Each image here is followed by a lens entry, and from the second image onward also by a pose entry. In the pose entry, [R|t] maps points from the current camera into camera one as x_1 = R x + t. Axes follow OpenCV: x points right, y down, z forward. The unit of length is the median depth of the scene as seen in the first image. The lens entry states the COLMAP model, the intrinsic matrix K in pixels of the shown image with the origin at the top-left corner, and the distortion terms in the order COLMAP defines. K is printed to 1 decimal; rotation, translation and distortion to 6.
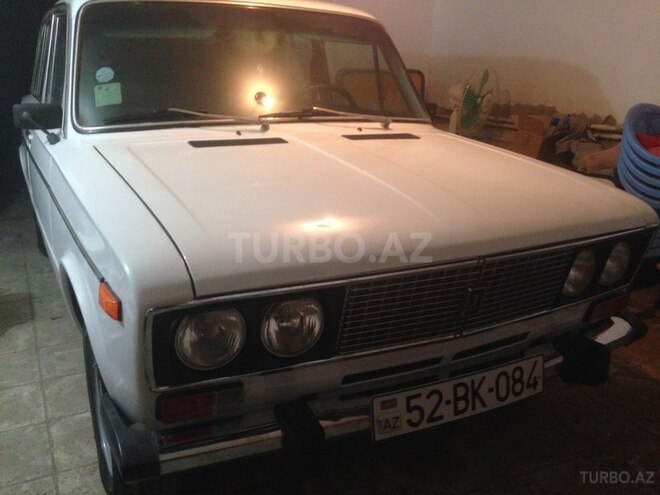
lens RADIAL K [[625.6, 0, 328.6], [0, 625.6, 249.3], [0, 0, 1]] dist [0.047468, 0.000000]
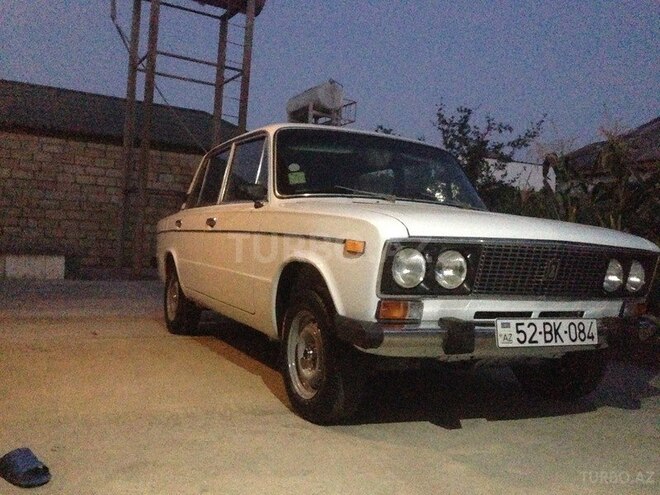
lens RADIAL K [[625.6, 0, 326.8], [0, 625.6, 245.5], [0, 0, 1]] dist [0.047468, 0.000000]
pose [[0.999426, 0.025970, -0.021758, -0.321945], [-0.031304, 0.953485, -0.299811, 0.521659], [0.012960, 0.300320, 0.953750, -0.603028]]
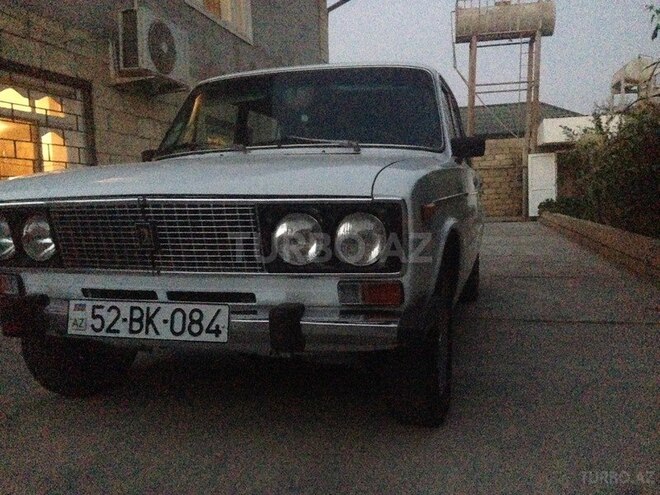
lens RADIAL K [[625.6, 0, 326.3], [0, 625.6, 252.7], [0, 0, 1]] dist [0.047468, 0.000000]
pose [[0.709078, 0.027442, -0.704596, 1.290193], [-0.176238, 0.974426, -0.139407, 0.213903], [0.682751, 0.223027, 0.695780, 0.388174]]
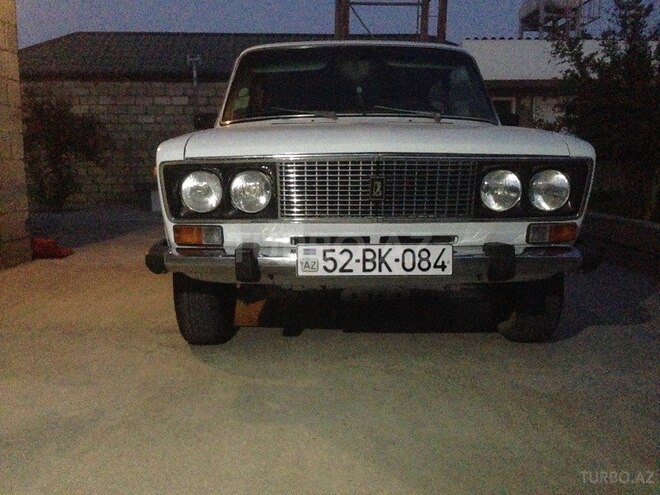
lens RADIAL K [[625.6, 0, 332.1], [0, 625.6, 254.0], [0, 0, 1]] dist [0.047468, 0.000000]
pose [[0.890065, 0.035663, -0.454436, 0.762347], [-0.112133, 0.983430, -0.142449, 0.427214], [0.441826, 0.177746, 0.879316, -0.255191]]
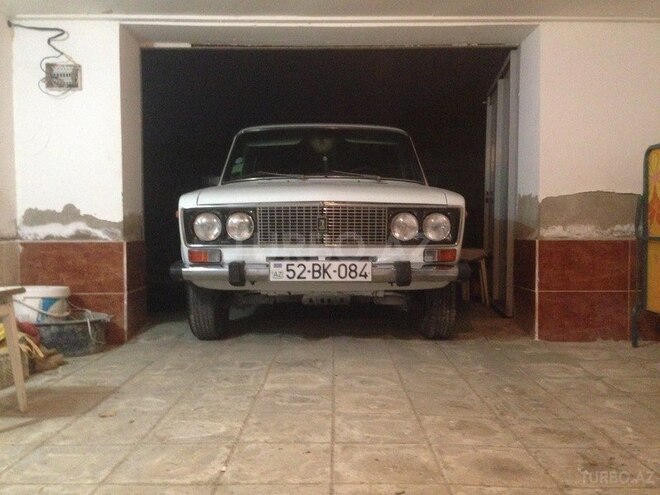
lens RADIAL K [[625.6, 0, 325.7], [0, 625.6, 241.6], [0, 0, 1]] dist [0.047468, 0.000000]
pose [[0.884658, -0.011421, -0.466101, 1.215551], [-0.119433, 0.960793, -0.250227, 0.661470], [0.450684, 0.277033, 0.848609, -0.799534]]
